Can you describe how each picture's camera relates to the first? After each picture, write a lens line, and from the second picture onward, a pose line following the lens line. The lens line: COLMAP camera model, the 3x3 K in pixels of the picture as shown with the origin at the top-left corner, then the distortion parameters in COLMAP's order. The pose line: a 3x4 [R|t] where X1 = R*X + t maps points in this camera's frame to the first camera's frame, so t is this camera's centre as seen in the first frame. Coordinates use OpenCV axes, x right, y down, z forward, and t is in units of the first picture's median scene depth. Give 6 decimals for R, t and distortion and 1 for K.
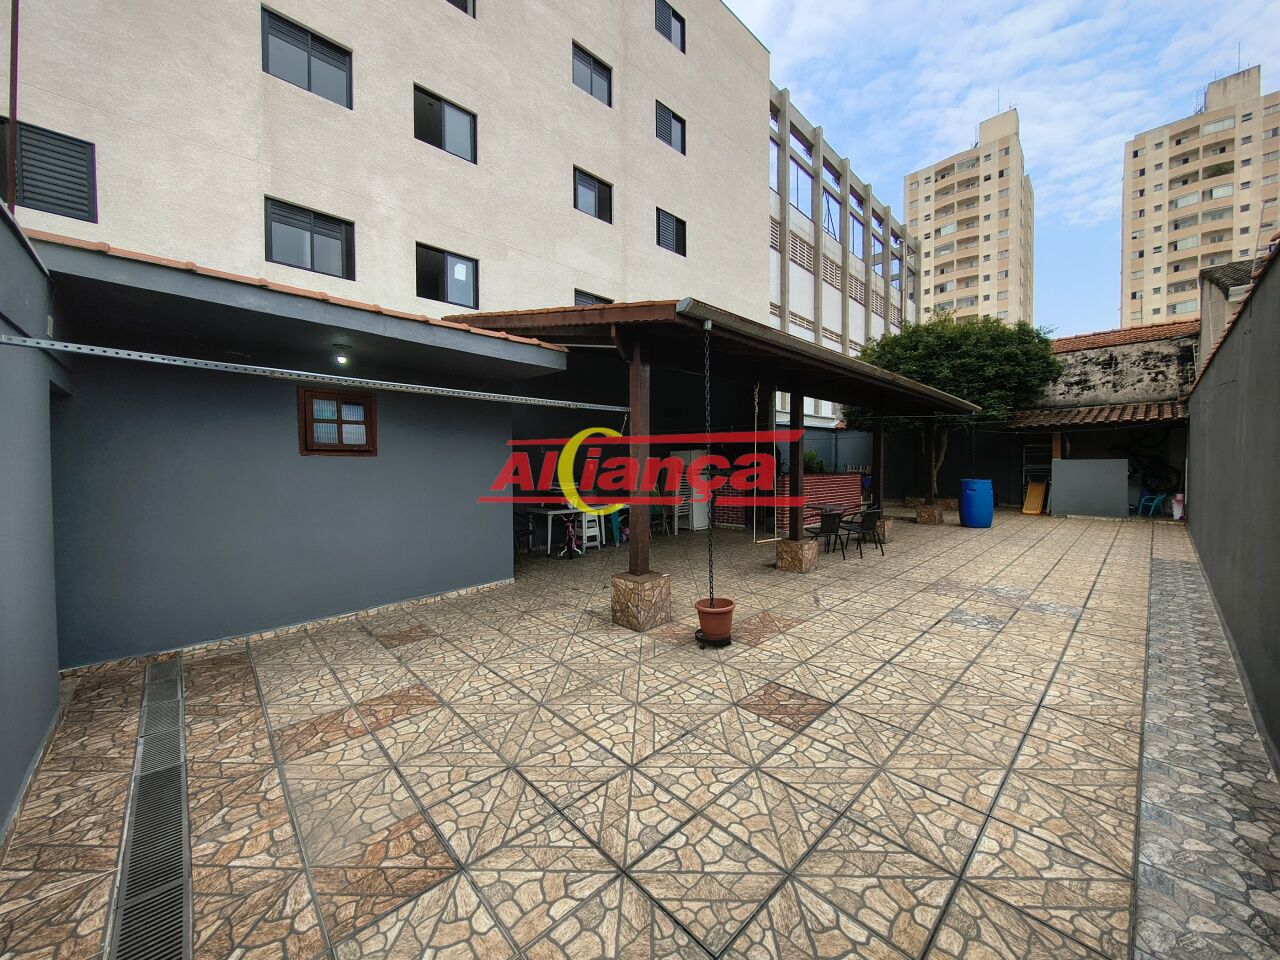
lens RADIAL K [[480.7, 0, 633.6], [0, 480.7, 476.2], [0, 0, 1]] dist [0.000178, 0.000353]
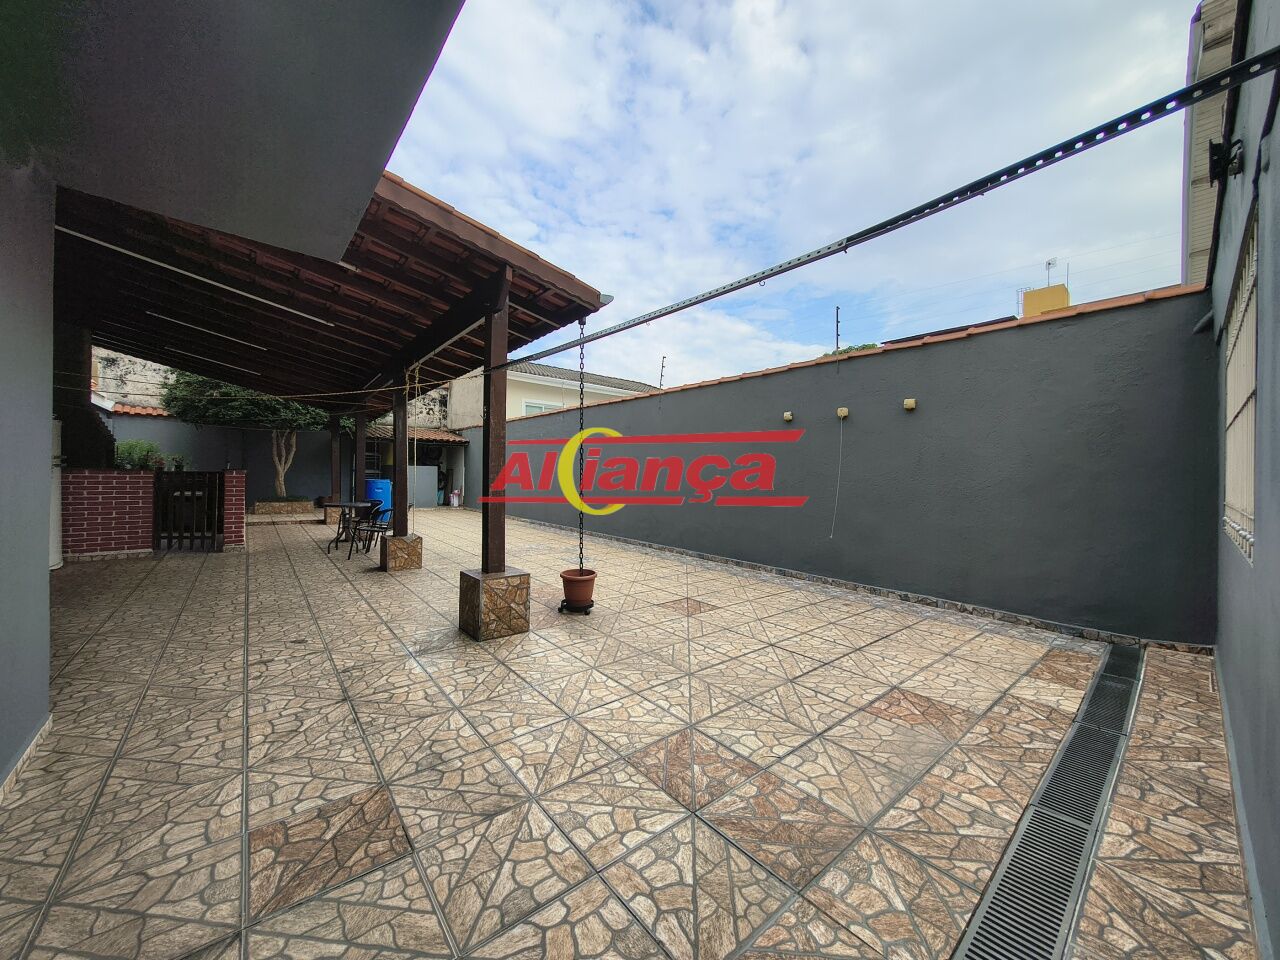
lens RADIAL K [[480.7, 0, 633.8], [0, 480.7, 483.7], [0, 0, 1]] dist [0.000178, 0.000353]
pose [[0.050785, 0.001547, 0.998708, -1.259524], [0.013586, 0.999905, -0.002240, 0.091389], [-0.998617, 0.013682, 0.050759, 1.127785]]
